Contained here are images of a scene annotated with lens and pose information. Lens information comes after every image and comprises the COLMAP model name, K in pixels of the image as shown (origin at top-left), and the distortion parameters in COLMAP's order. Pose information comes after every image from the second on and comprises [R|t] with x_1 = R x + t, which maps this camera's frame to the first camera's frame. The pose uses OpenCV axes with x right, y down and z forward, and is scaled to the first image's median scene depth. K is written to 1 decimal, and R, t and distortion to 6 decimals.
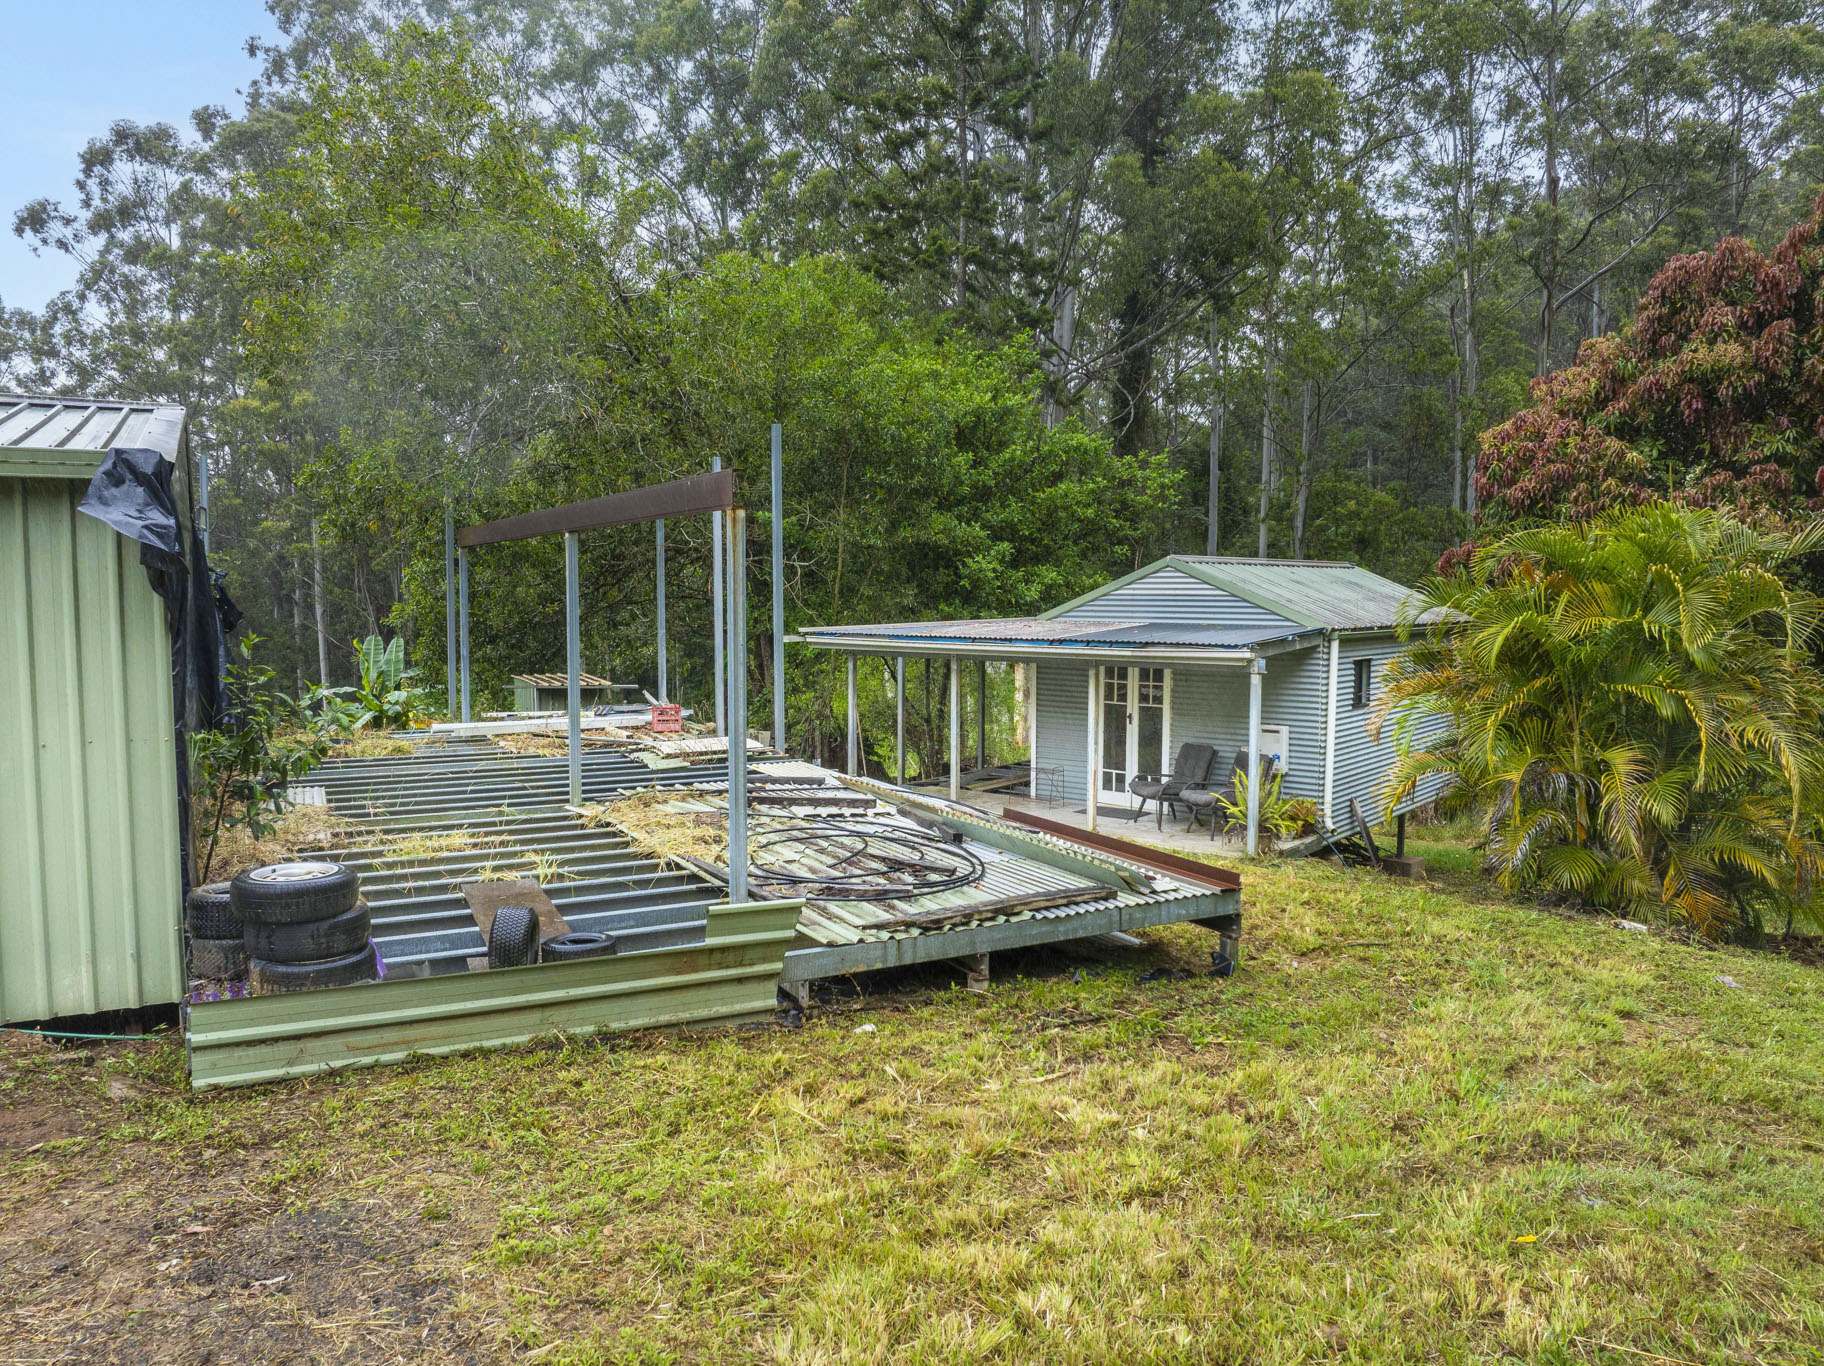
lens RADIAL K [[1297.0, 0, 912.0], [0, 1297.0, 683.0], [0, 0, 1]] dist [-0.032760, 0.004703]
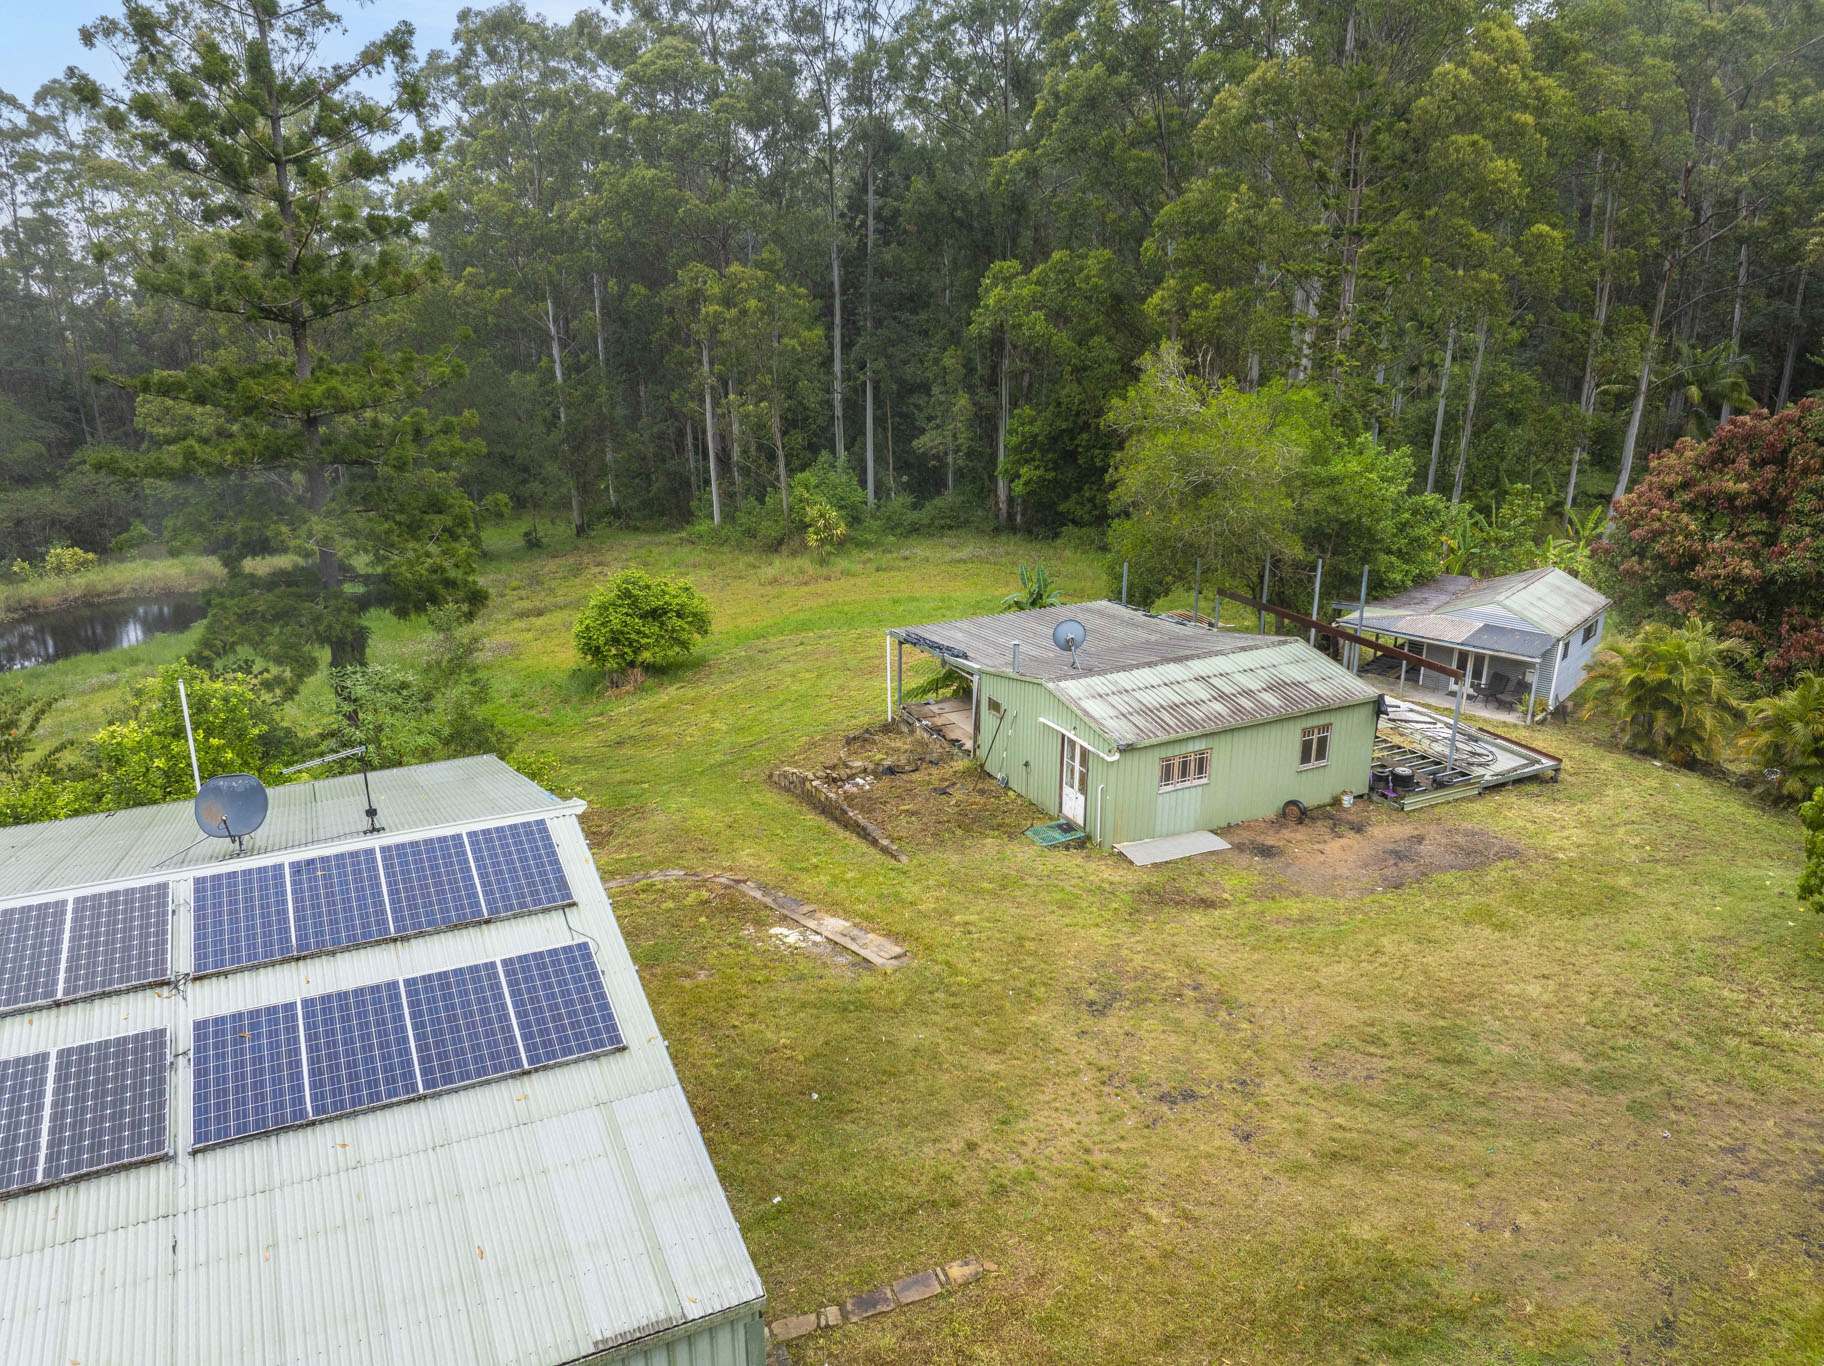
lens RADIAL K [[1297.0, 0, 912.0], [0, 1297.0, 683.0], [0, 0, 1]] dist [-0.032760, 0.004703]
pose [[0.999300, 0.009778, -0.036115, -0.806984], [-0.000812, 0.970683, 0.240361, -0.517167], [0.037407, -0.240163, 0.970012, -1.450739]]
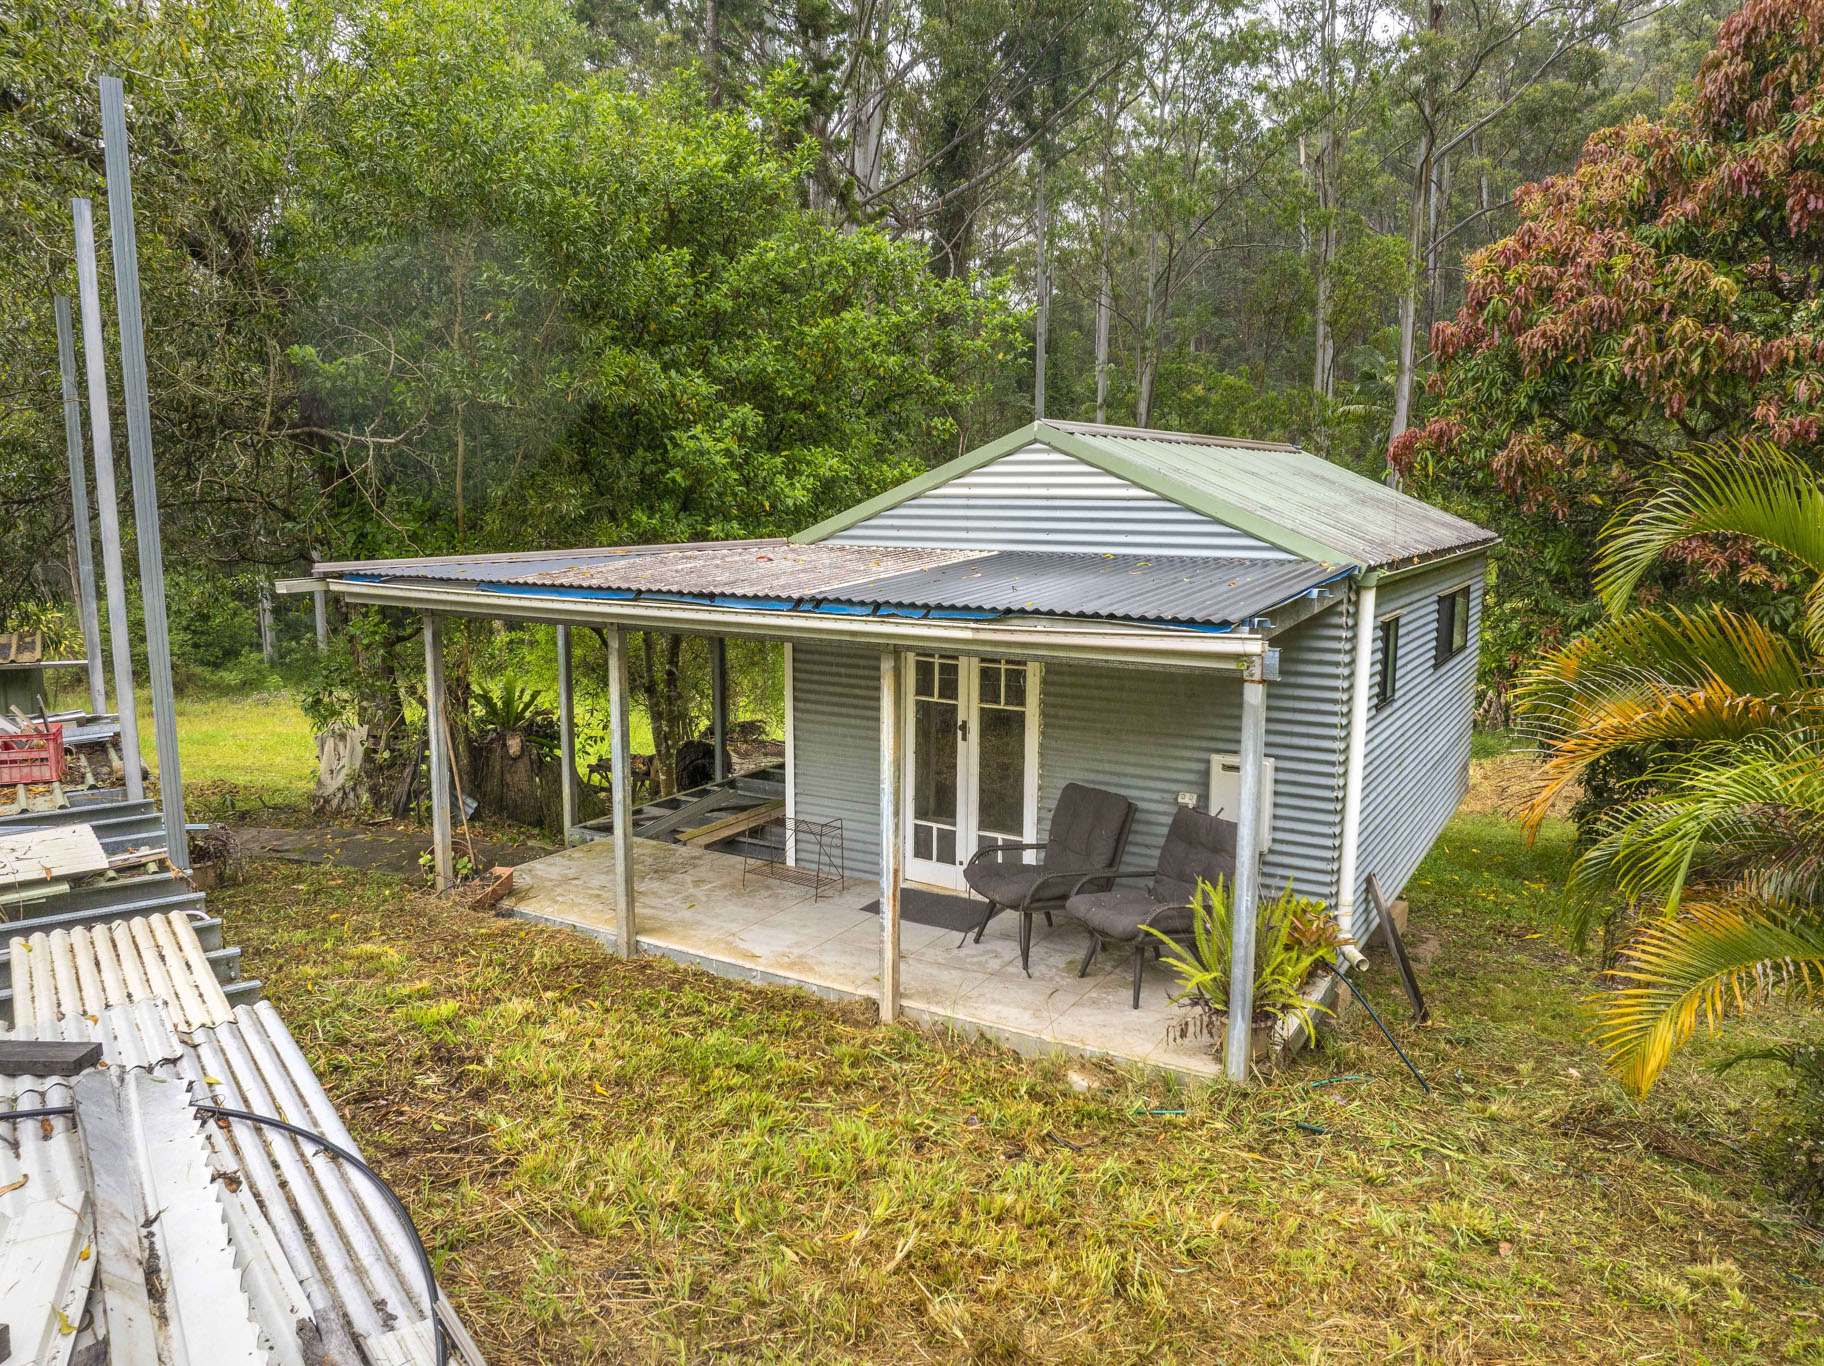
lens RADIAL K [[1297.0, 0, 912.0], [0, 1297.0, 683.0], [0, 0, 1]] dist [-0.032760, 0.004703]
pose [[0.990272, -0.019747, 0.137735, 0.072539], [0.008860, 0.996818, 0.079216, -0.033882], [-0.138861, -0.077226, 0.987296, 0.467325]]
